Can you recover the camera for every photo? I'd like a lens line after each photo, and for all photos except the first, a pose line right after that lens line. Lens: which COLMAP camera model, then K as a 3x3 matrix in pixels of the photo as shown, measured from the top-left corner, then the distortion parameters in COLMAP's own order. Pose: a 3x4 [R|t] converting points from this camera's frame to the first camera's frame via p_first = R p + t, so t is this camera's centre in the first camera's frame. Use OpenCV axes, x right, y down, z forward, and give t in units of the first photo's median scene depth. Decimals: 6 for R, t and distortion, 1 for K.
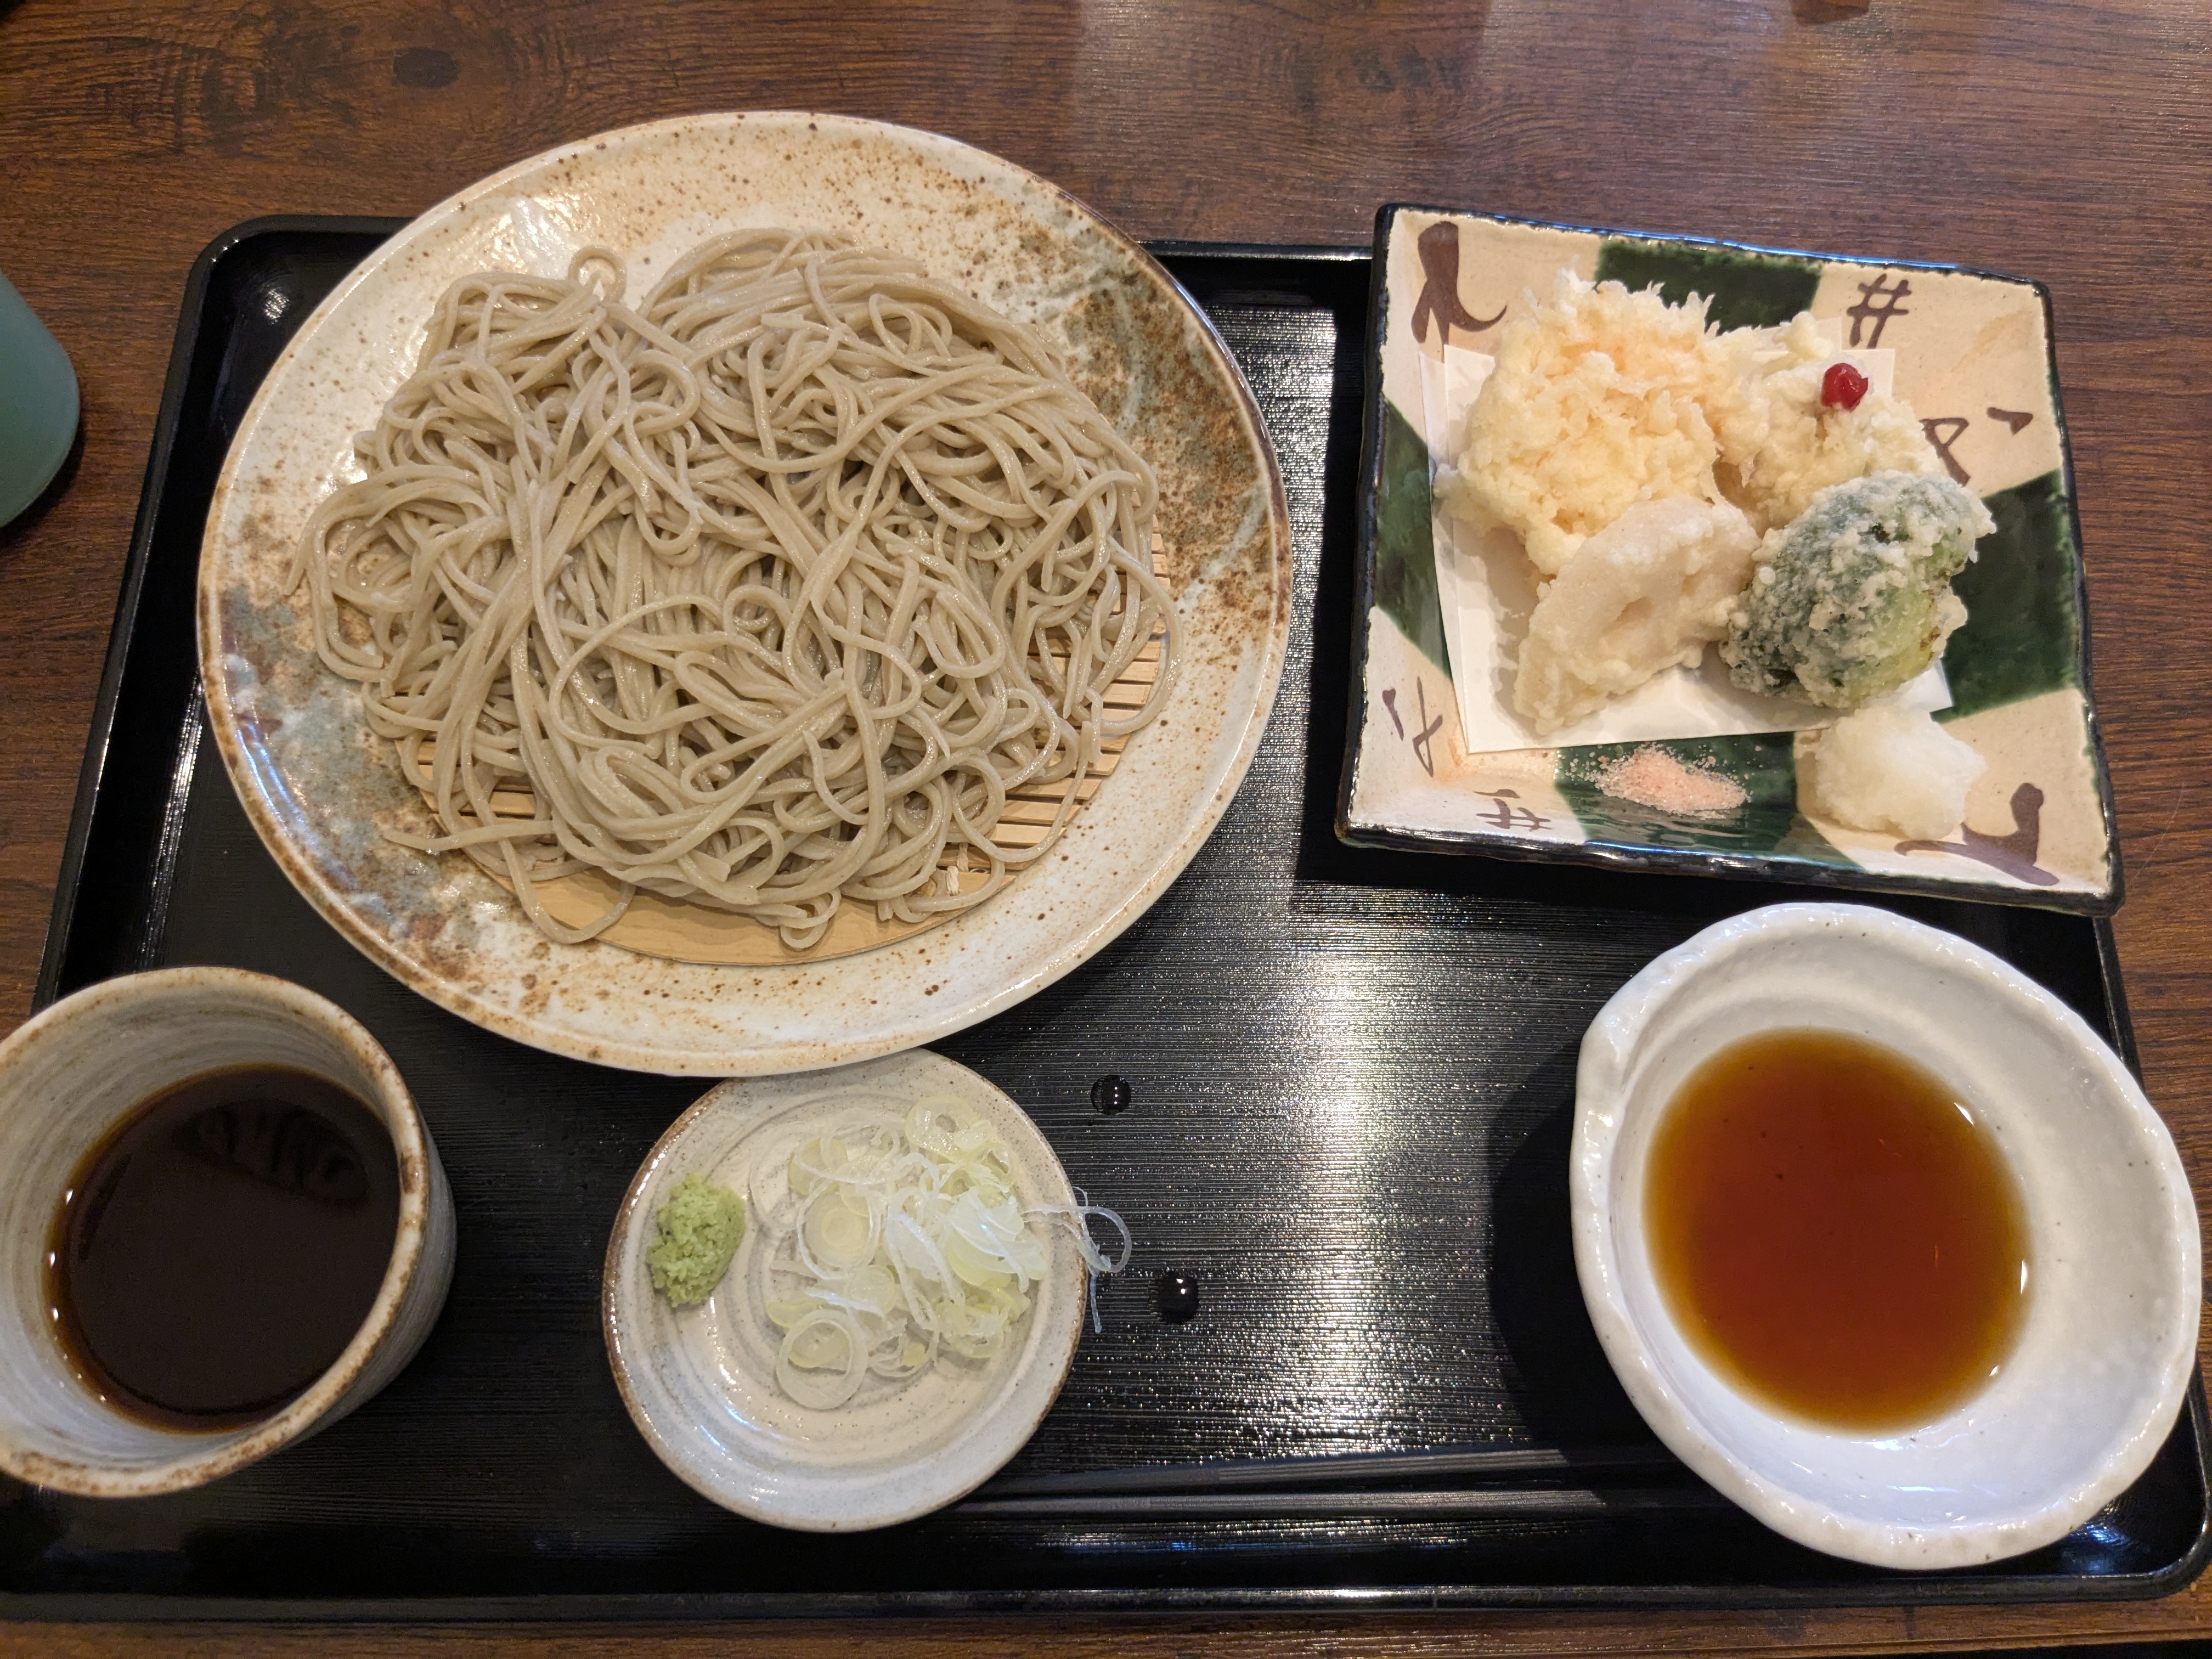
lens RADIAL K [[1918.5, 0, 1103.6], [0, 1918.5, 820.7], [0, 0, 1]] dist [0.067138, -0.227381]
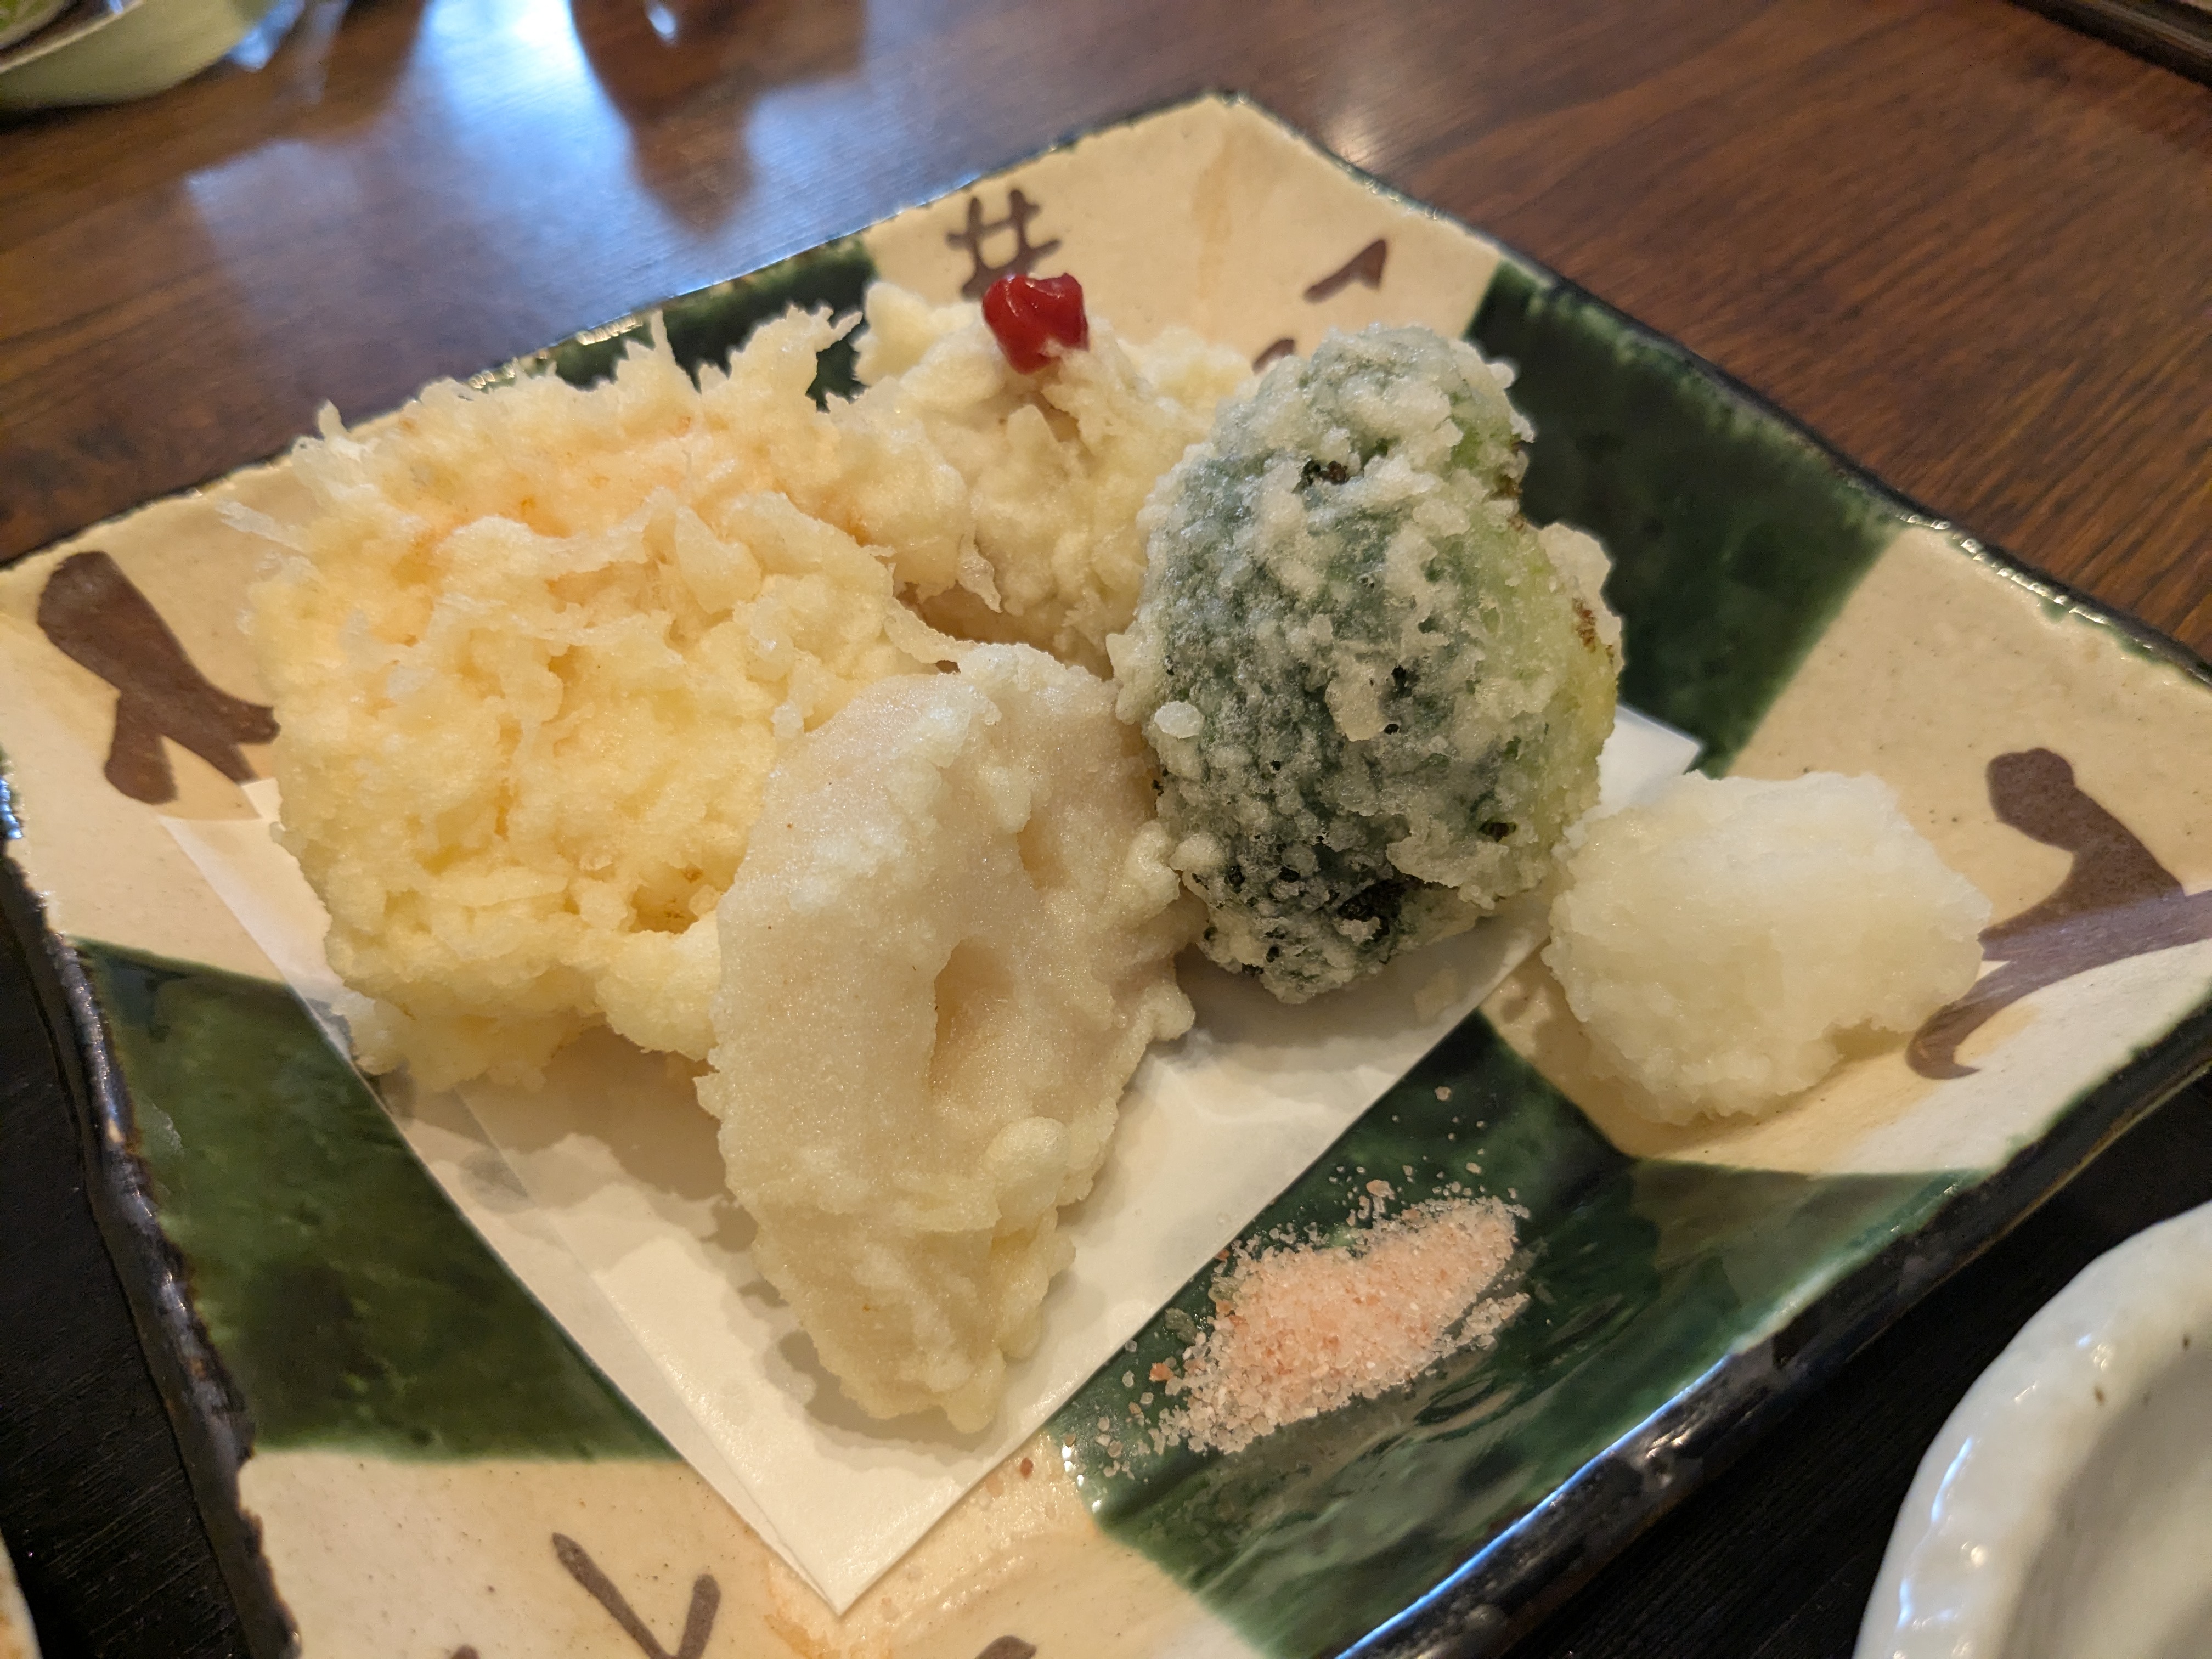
lens RADIAL K [[1918.5, 0, 1103.6], [0, 1918.5, 820.7], [0, 0, 1]] dist [0.067138, -0.227381]
pose [[0.767752, -0.537489, 0.348800, 0.185071], [0.625039, 0.748034, -0.223094, -0.035771], [-0.141004, 0.389295, 0.910257, 0.648819]]
